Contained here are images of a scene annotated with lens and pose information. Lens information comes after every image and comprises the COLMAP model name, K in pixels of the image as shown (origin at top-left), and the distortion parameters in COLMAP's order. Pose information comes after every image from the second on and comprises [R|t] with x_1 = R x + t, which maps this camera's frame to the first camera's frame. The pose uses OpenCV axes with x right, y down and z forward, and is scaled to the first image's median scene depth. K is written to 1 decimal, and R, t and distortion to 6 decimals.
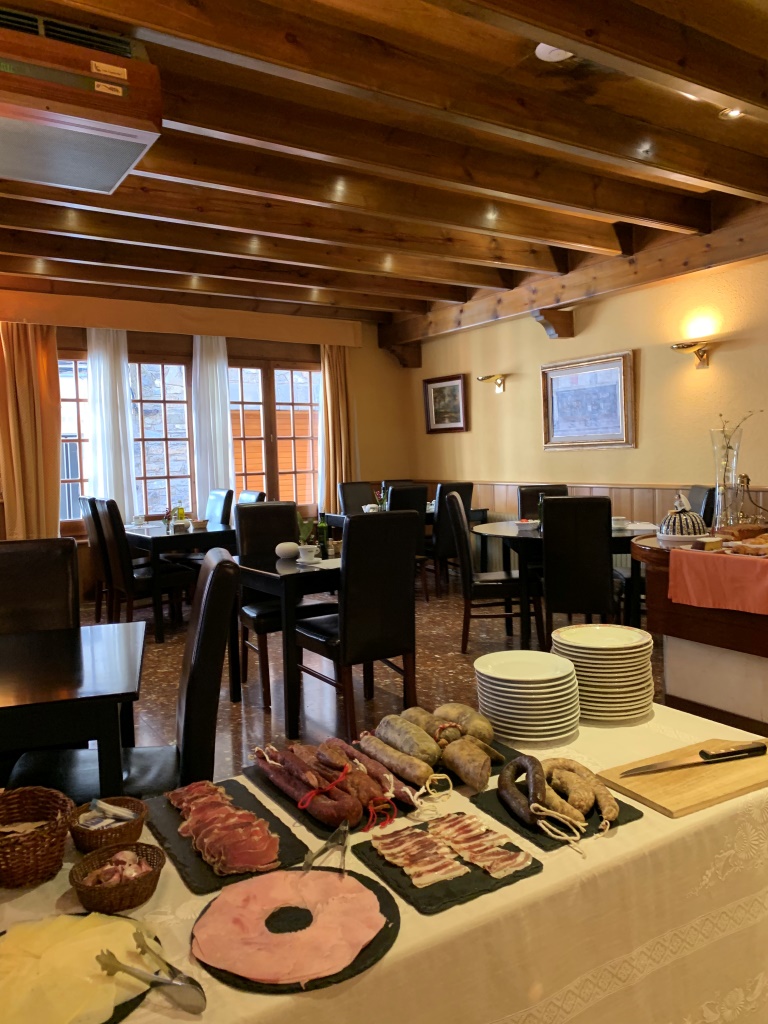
lens RADIAL K [[775.9, 0, 383.6], [0, 775.9, 511.2], [0, 0, 1]] dist [0.001384, 0.001130]
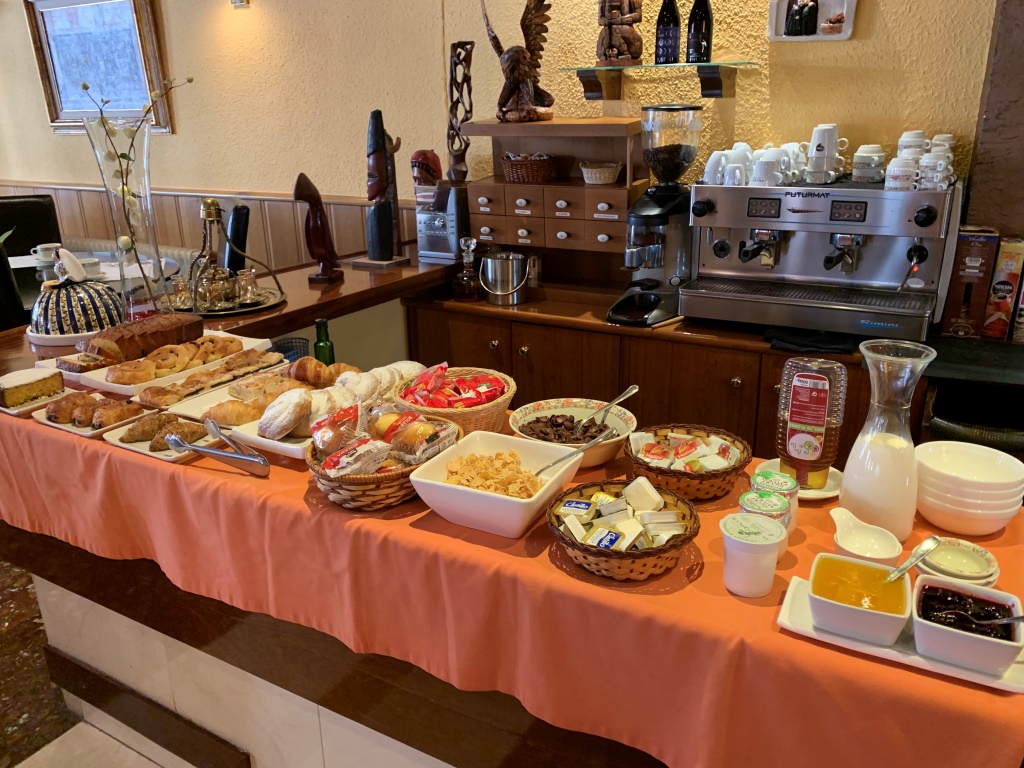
lens RADIAL K [[775.9, 0, 513.3], [0, 775.9, 383.8], [0, 0, 1]] dist [0.001384, 0.001130]
pose [[0.874972, -0.141031, 0.463179, 0.230093], [0.020870, 0.966734, 0.254931, -0.035487], [-0.483724, -0.213391, 0.848808, 0.234699]]
